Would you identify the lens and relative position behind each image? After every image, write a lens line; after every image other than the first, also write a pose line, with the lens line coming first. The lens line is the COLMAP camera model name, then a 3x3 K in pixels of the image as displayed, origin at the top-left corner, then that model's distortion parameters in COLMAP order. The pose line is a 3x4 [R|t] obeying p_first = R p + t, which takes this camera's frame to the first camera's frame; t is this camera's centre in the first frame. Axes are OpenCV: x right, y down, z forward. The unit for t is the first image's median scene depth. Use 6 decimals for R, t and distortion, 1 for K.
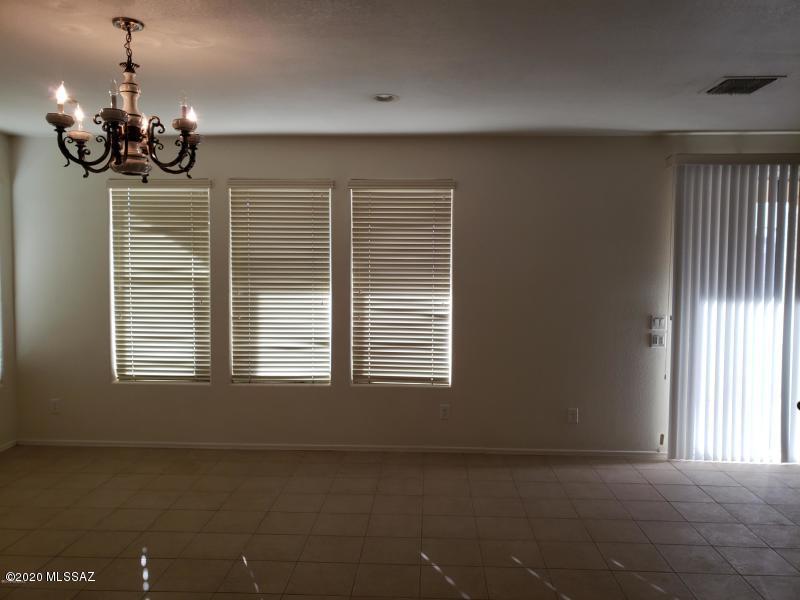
lens RADIAL K [[602.6, 0, 400.0], [0, 602.6, 300.0], [0, 0, 1]] dist [0.006216, 0.001555]
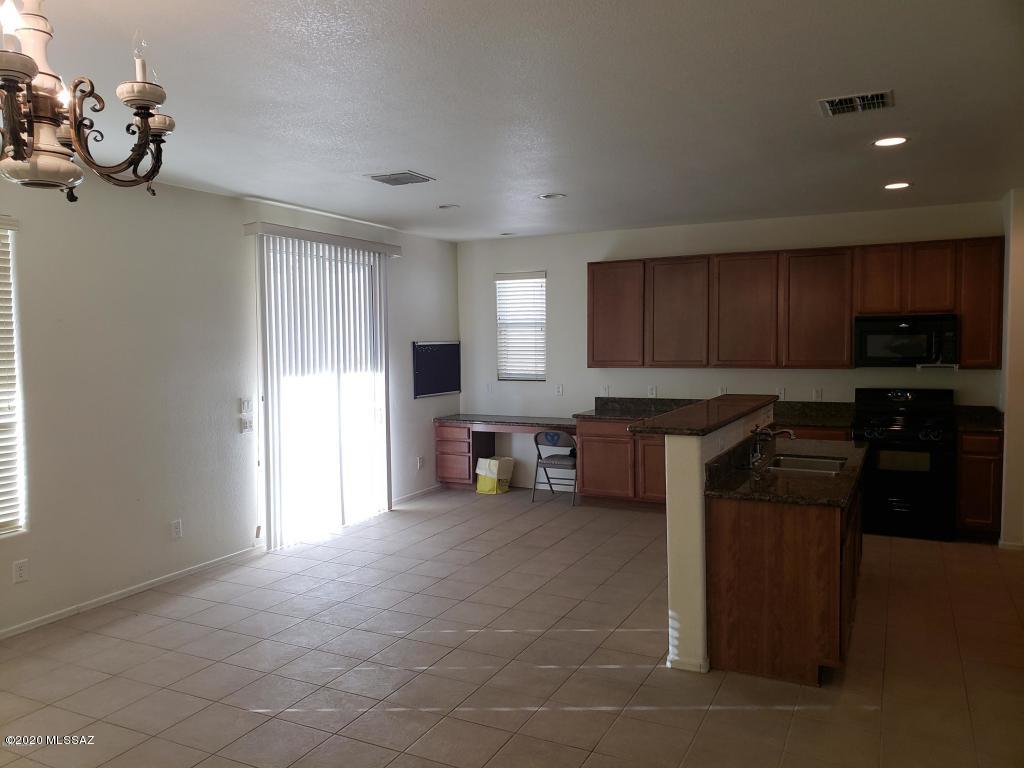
lens RADIAL K [[771.3, 0, 512.0], [0, 771.3, 384.0], [0, 0, 1]] dist [0.006216, 0.001555]
pose [[0.393719, -0.063390, 0.917043, -0.471007], [0.081491, 0.996099, 0.033867, -0.001232], [-0.915612, 0.061396, 0.397348, 0.171310]]
